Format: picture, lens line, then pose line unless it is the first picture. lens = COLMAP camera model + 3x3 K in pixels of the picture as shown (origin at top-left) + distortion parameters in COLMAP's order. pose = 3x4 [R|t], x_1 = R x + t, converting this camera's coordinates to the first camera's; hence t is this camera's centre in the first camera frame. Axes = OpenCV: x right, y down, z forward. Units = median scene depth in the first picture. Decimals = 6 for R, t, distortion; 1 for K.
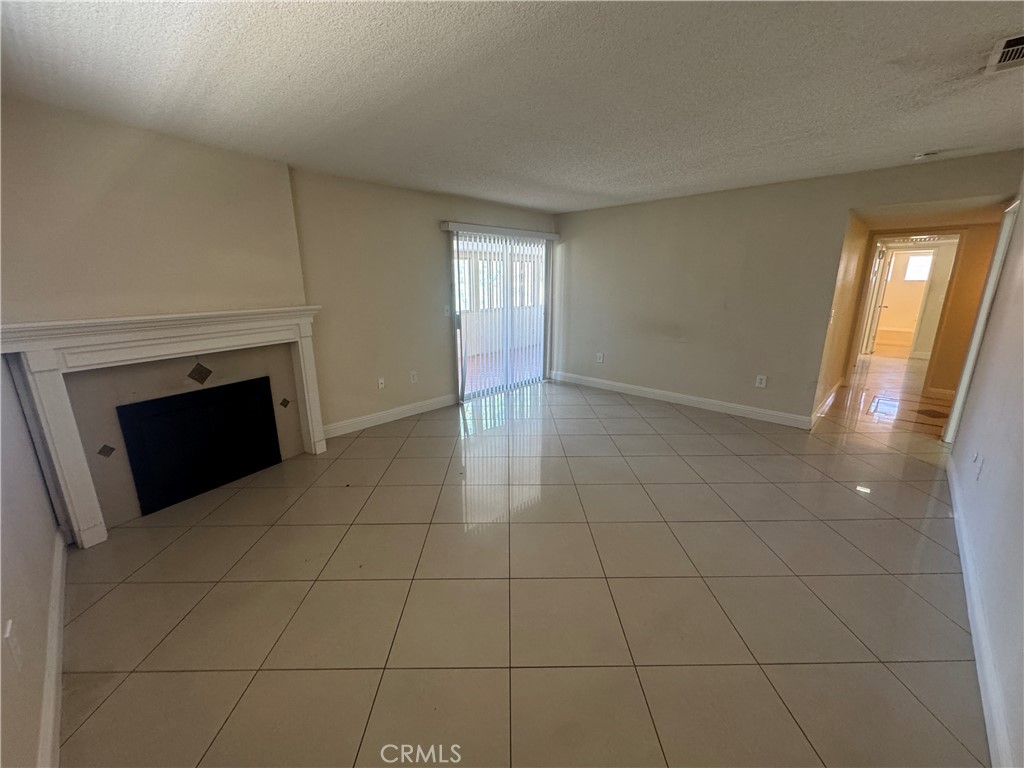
lens RADIAL K [[407.4, 0, 512.5], [0, 407.4, 386.1], [0, 0, 1]] dist [-0.000677, 0.000753]
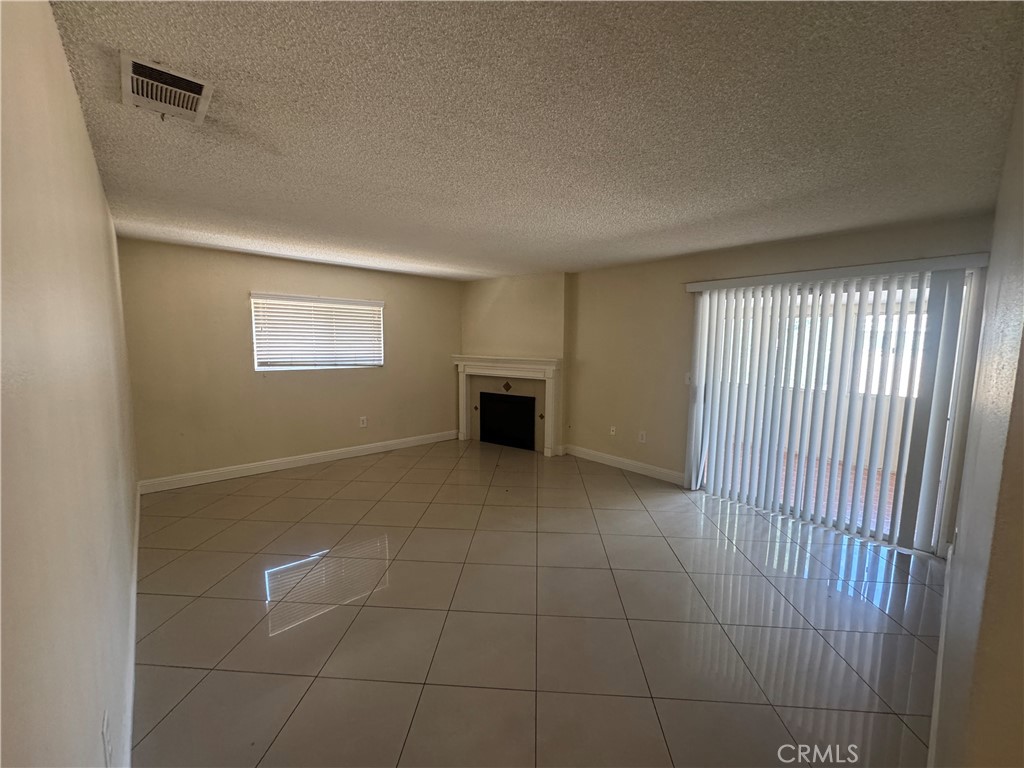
lens RADIAL K [[407.4, 0, 510.7], [0, 407.4, 383.0], [0, 0, 1]] dist [-0.000677, 0.000753]
pose [[-0.065426, 0.108318, -0.991961, 1.184456], [-0.262686, 0.957157, 0.121844, -0.286219], [0.962661, 0.268546, -0.034170, 1.035330]]
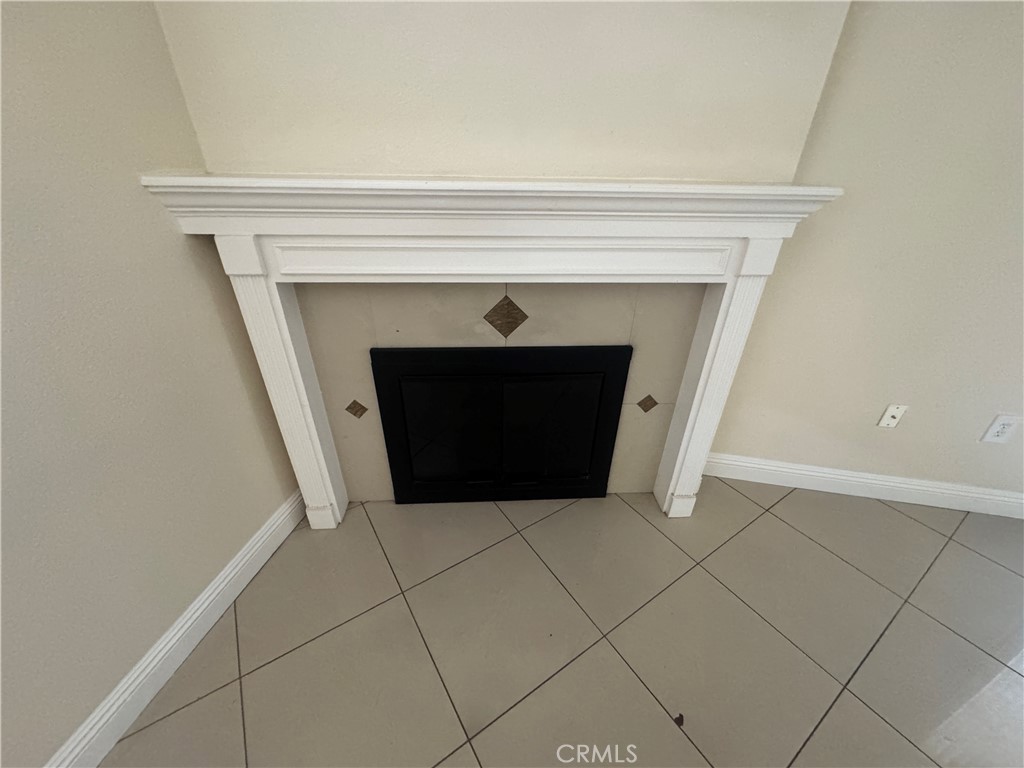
lens RADIAL K [[407.4, 0, 517.7], [0, 407.4, 379.7], [0, 0, 1]] dist [-0.000677, 0.000753]
pose [[0.541787, 0.428434, -0.723126, -0.357199], [-0.231076, 0.903108, 0.361939, -0.136683], [0.808128, -0.028997, 0.588292, 0.691352]]
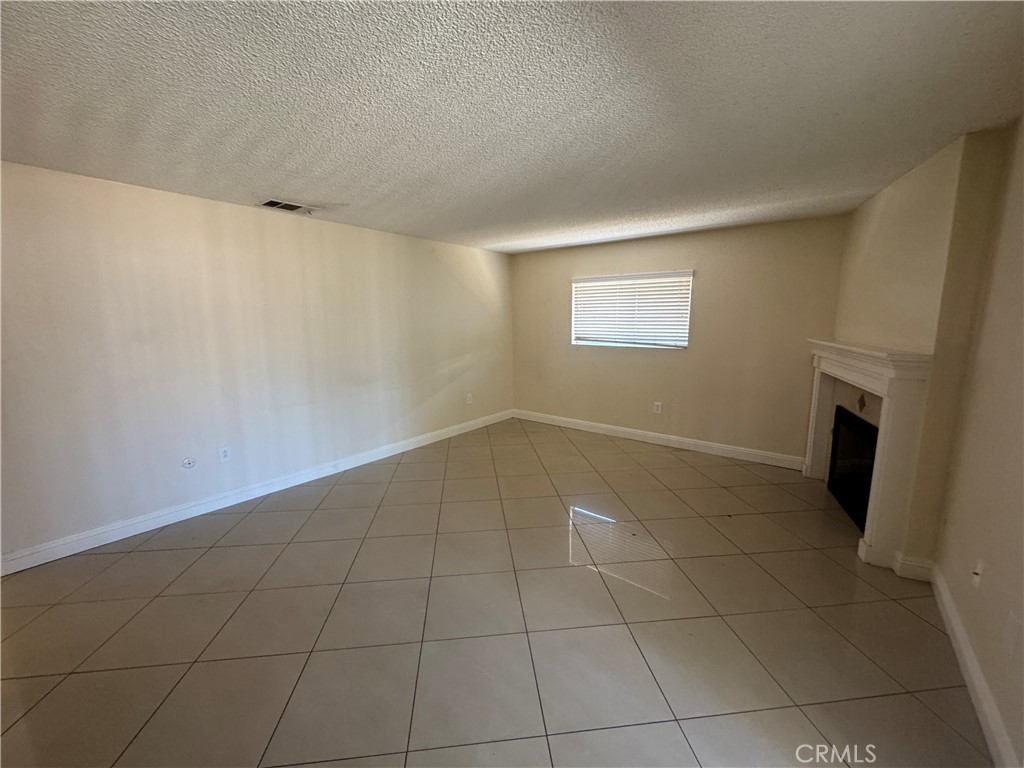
lens RADIAL K [[407.4, 0, 512.6], [0, 407.4, 387.4], [0, 0, 1]] dist [-0.000677, 0.000753]
pose [[-0.993295, 0.029677, -0.111732, 0.238551], [-0.018794, 0.912178, 0.409364, -0.461884], [0.114068, 0.408719, -0.905504, 1.759788]]
